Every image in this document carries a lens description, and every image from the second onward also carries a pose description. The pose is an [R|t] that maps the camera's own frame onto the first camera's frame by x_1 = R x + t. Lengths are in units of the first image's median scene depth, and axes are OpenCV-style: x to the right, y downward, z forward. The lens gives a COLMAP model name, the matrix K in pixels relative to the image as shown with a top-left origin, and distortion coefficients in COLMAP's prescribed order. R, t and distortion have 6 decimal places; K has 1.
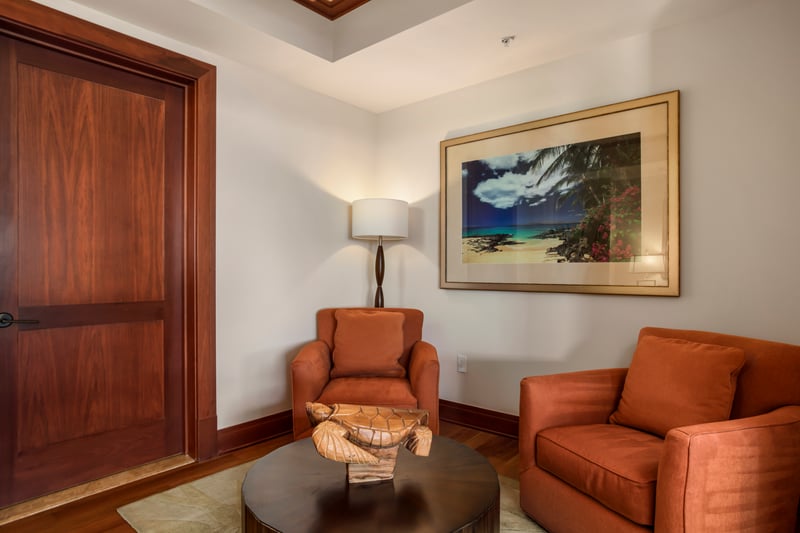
lens RADIAL K [[456.5, 0, 400.8], [0, 456.5, 268.0], [0, 0, 1]] dist [-0.014526, 0.003122]
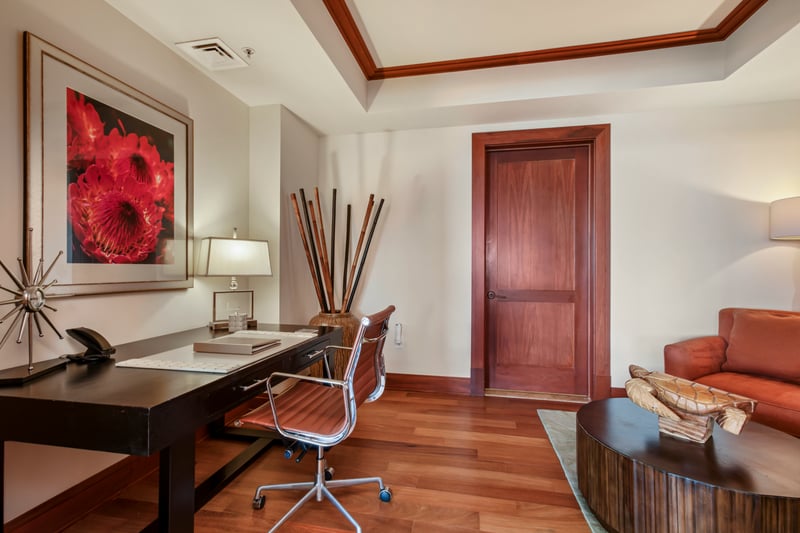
lens RADIAL K [[366.7, 0, 399.5], [0, 366.7, 263.9], [0, 0, 1]] dist [-0.020244, 0.003247]
pose [[0.484599, -0.011986, -0.874654, 0.300937], [-0.002803, 0.999880, -0.015255, 0.003914], [0.874732, 0.009844, 0.484507, -0.116774]]
